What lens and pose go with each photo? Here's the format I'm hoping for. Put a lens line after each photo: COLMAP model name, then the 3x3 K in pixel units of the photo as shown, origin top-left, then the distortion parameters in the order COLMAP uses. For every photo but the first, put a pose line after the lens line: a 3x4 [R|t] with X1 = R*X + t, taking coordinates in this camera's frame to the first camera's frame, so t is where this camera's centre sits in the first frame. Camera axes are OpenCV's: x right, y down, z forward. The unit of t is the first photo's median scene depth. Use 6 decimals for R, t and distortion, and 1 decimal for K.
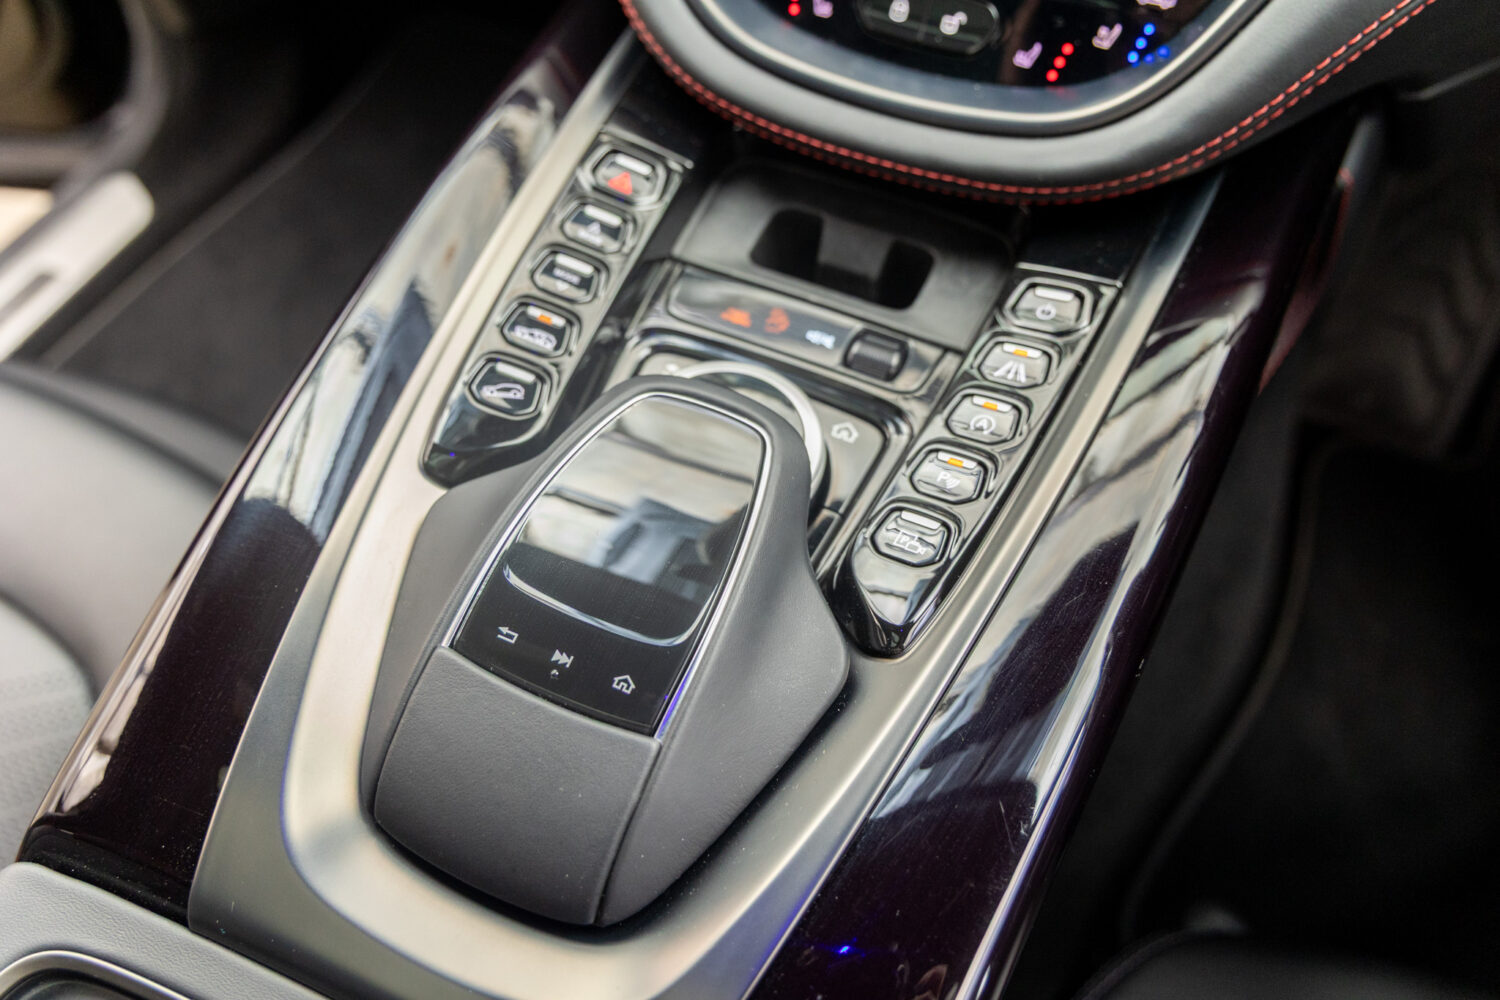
lens RADIAL K [[1195.1, 0, 755.2], [0, 1195.1, 491.0], [0, 0, 1]] dist [0.025977, 0.004049]
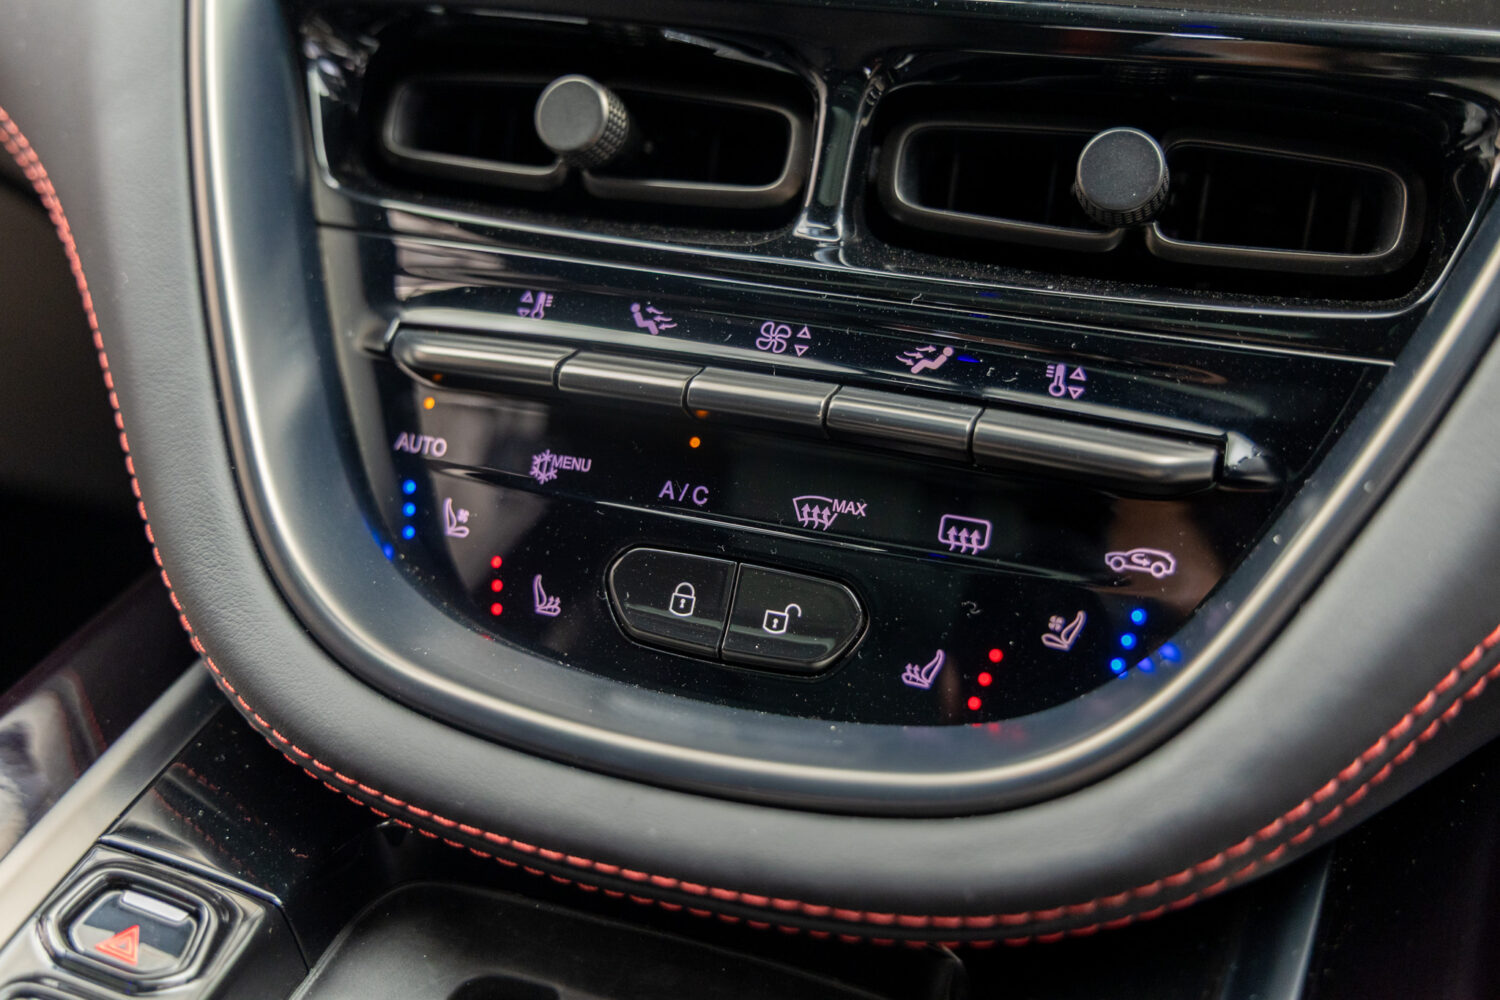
lens RADIAL K [[1806.4, 0, 750.0], [0, 1806.4, 500.0], [0, 0, 1]] dist [0.014770, 0.018456]
pose [[0.997004, -0.031975, 0.070432, 0.098728], [0.060542, 0.889313, -0.453274, -0.072539], [-0.048142, 0.456180, 0.888584, 0.264179]]
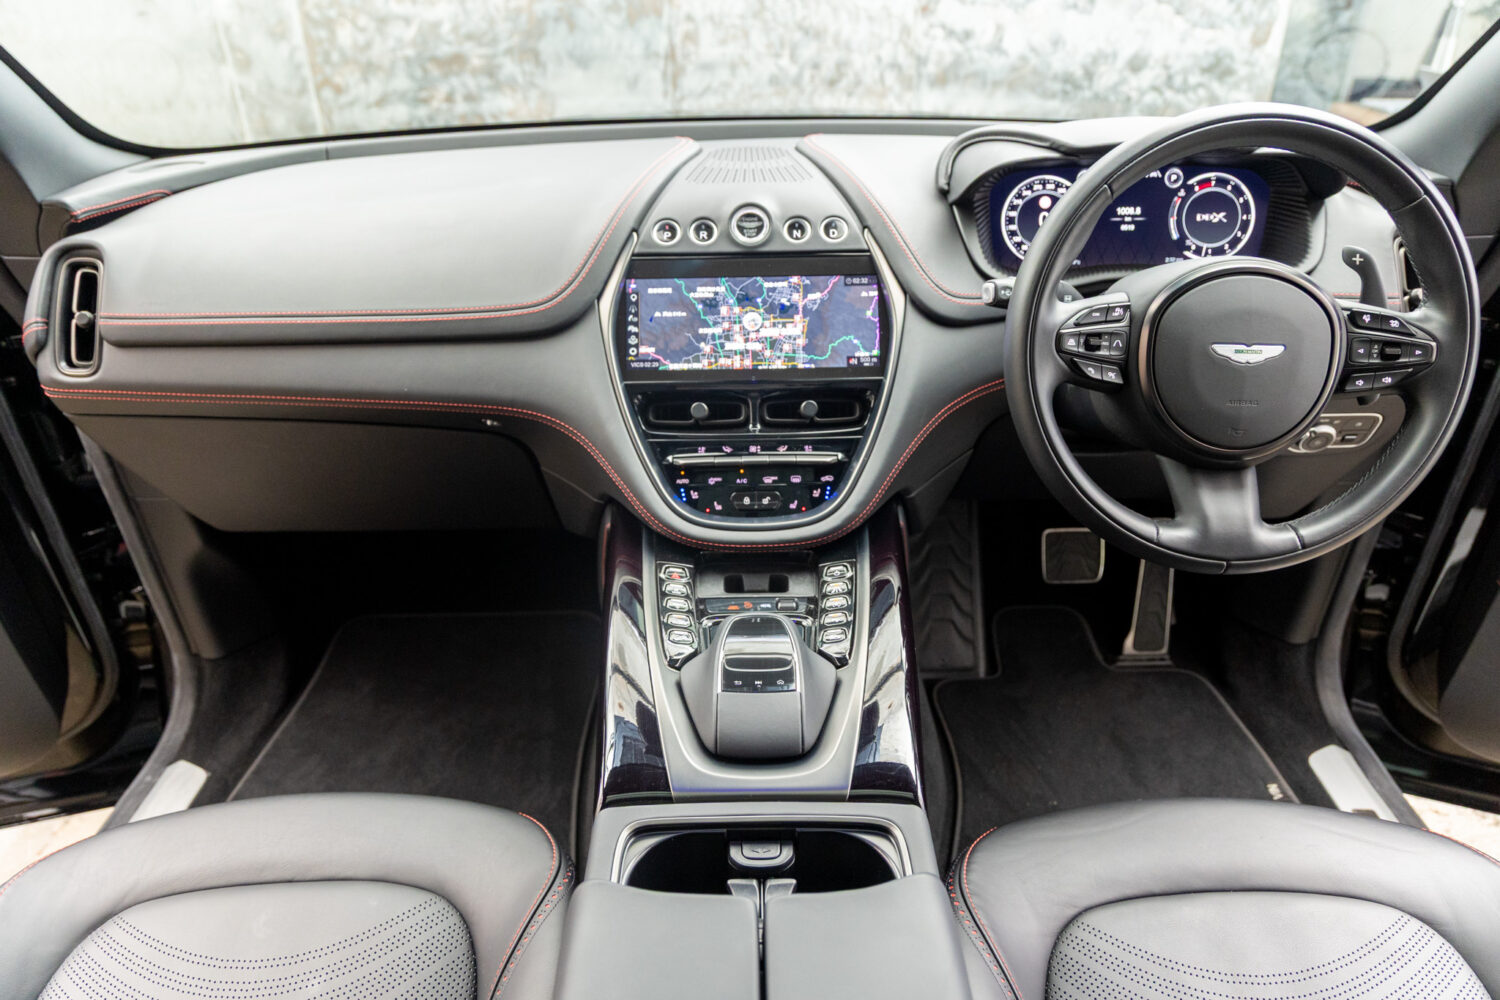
lens RADIAL K [[989.9, 0, 759.7], [0, 989.9, 503.1], [0, 0, 1]] dist [-0.005655, 0.000958]
pose [[0.908424, -0.202536, 0.365712, -0.750502], [0.347136, 0.852907, -0.389930, 0.561752], [-0.232943, 0.481174, 0.845109, -1.049519]]
